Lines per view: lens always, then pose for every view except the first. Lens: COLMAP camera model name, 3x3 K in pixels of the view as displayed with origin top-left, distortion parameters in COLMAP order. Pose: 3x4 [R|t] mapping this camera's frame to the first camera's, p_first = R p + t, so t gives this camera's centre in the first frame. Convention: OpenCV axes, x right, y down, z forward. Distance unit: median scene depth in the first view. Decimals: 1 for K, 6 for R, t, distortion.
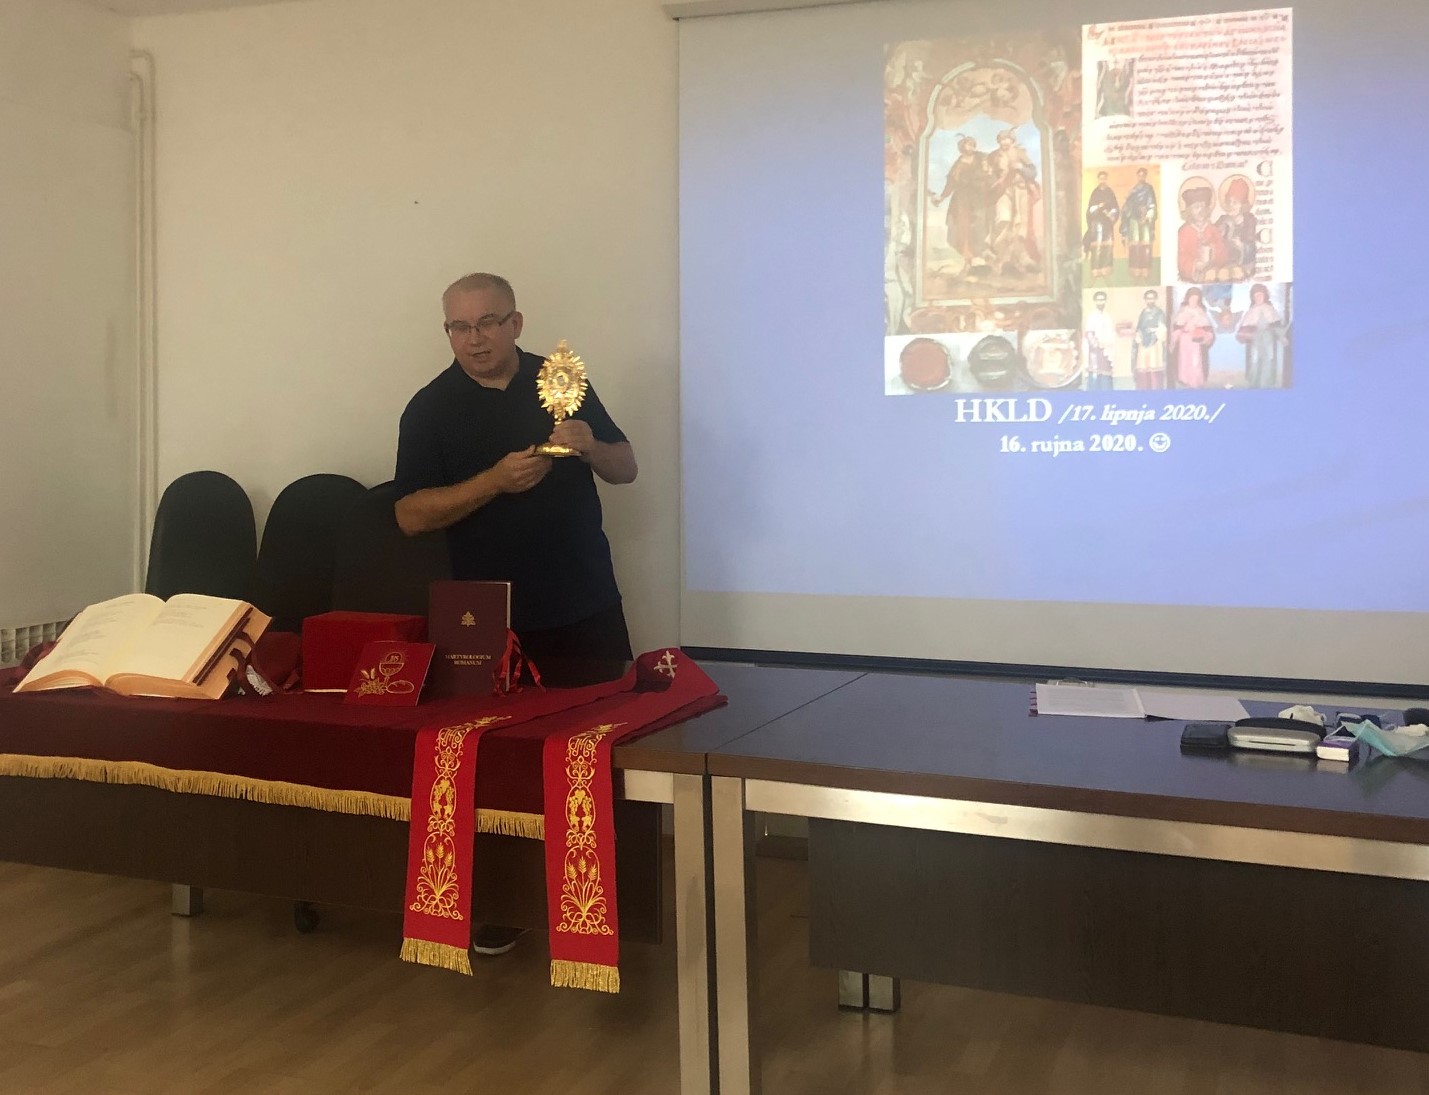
lens RADIAL K [[1690.2, 0, 715.0], [0, 1690.2, 435.4], [0, 0, 1]] dist [0.114028, -0.458822]
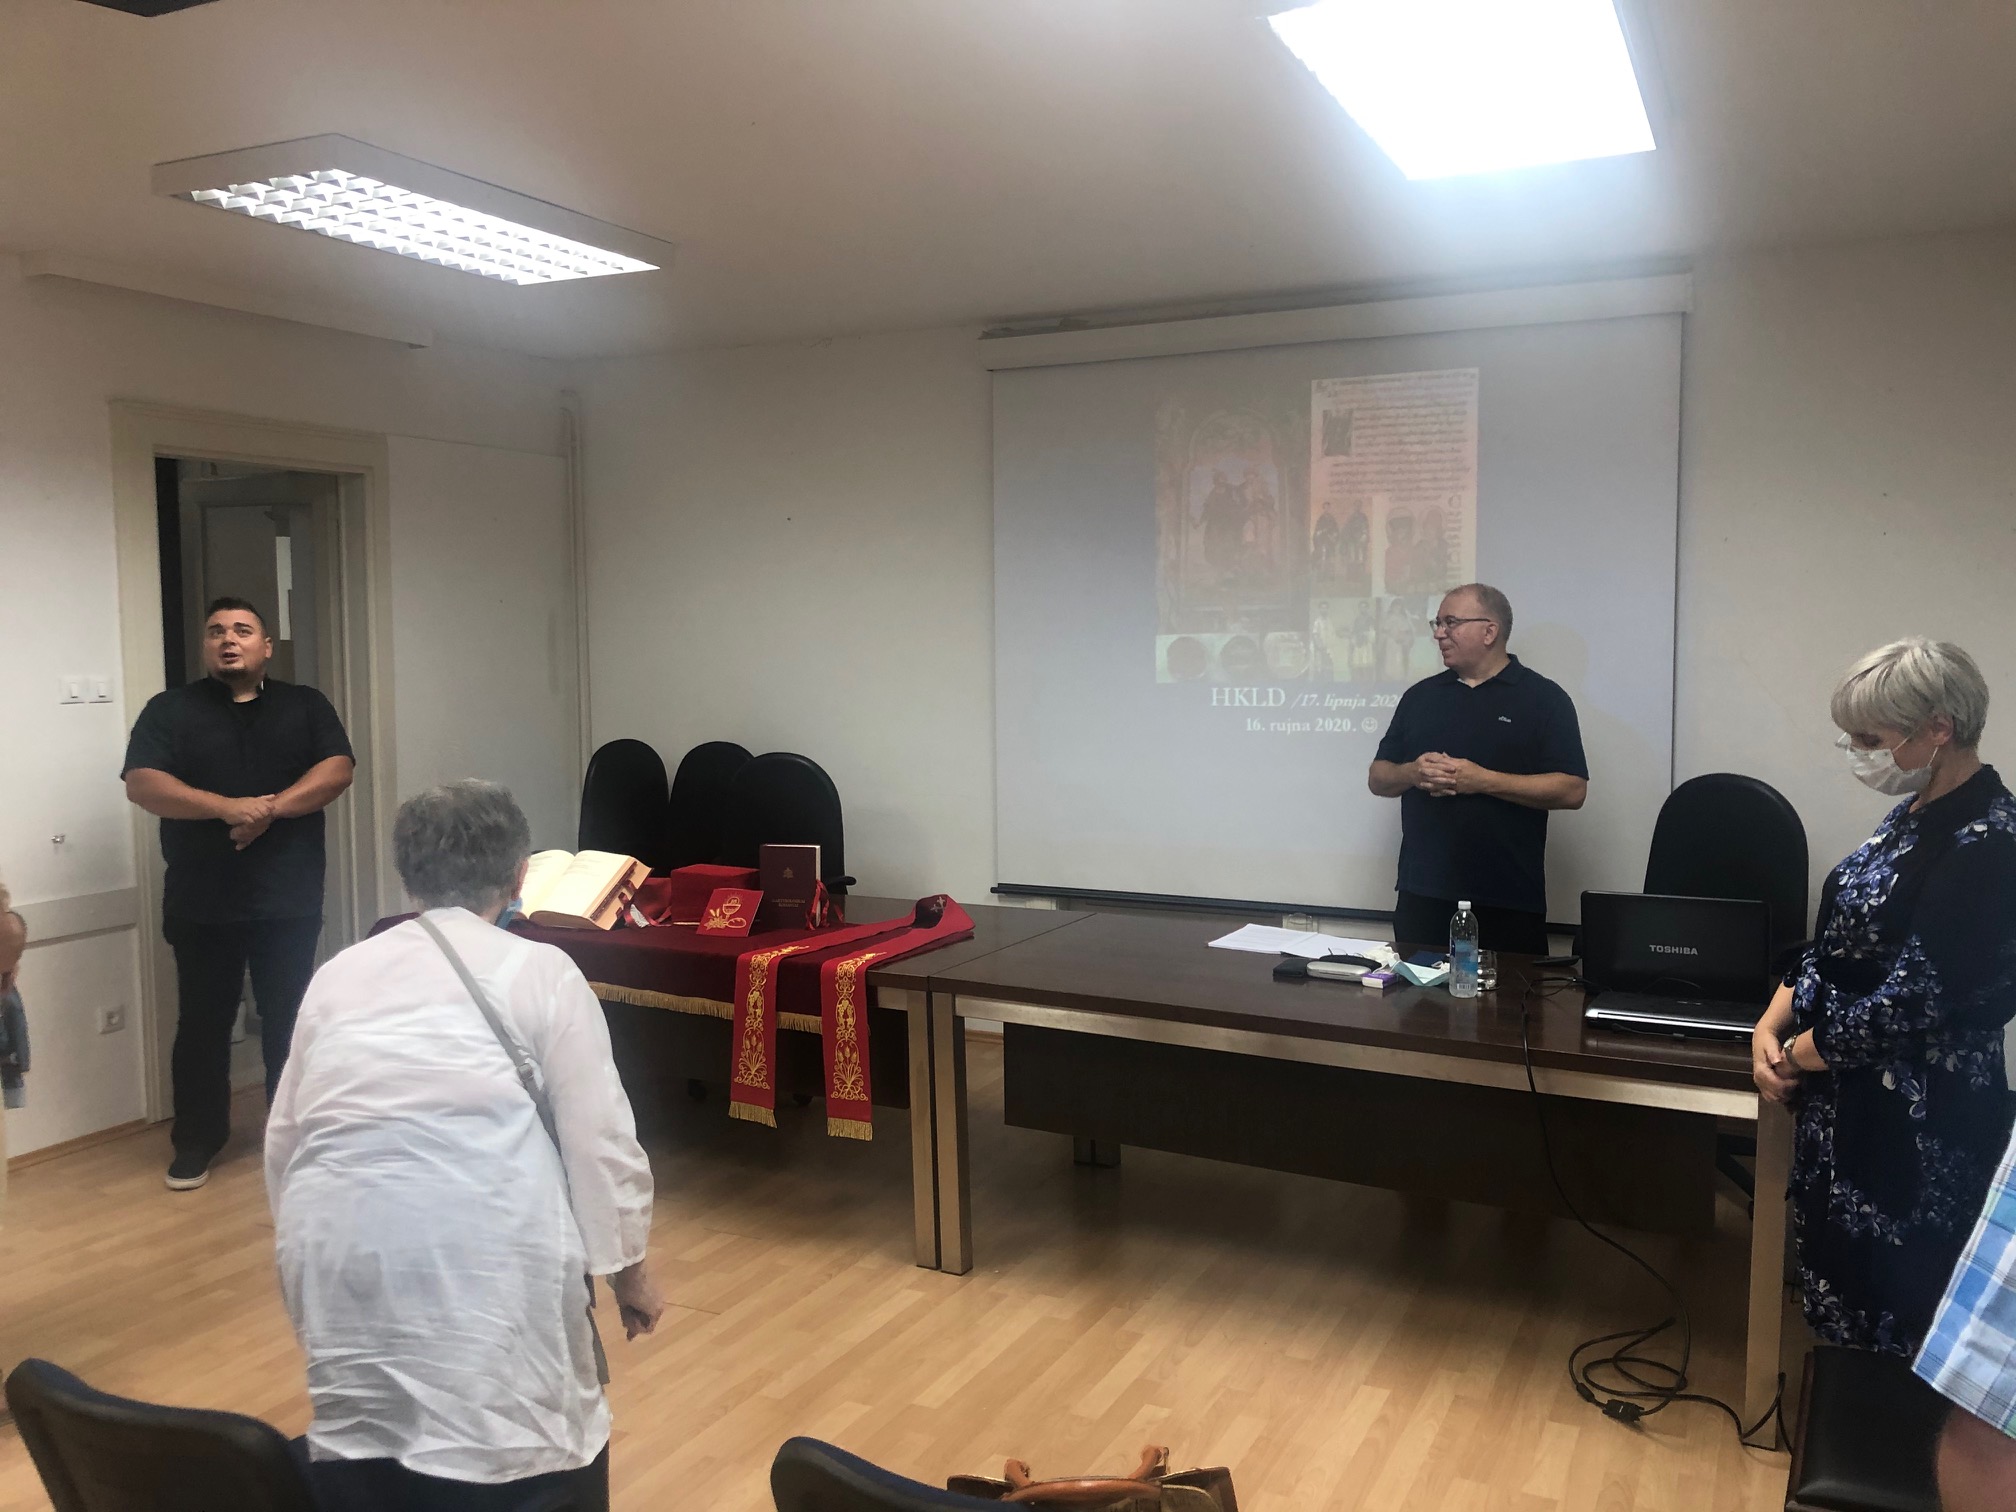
lens RADIAL K [[1637.7, 0, 1008.0], [0, 1637.7, 756.0], [0, 0, 1]] dist [0.125222, -0.322850]
pose [[0.995322, 0.001020, -0.096610, 0.117449], [0.005093, 0.998000, 0.063010, -0.050403], [0.096481, -0.063207, 0.993326, -0.212312]]
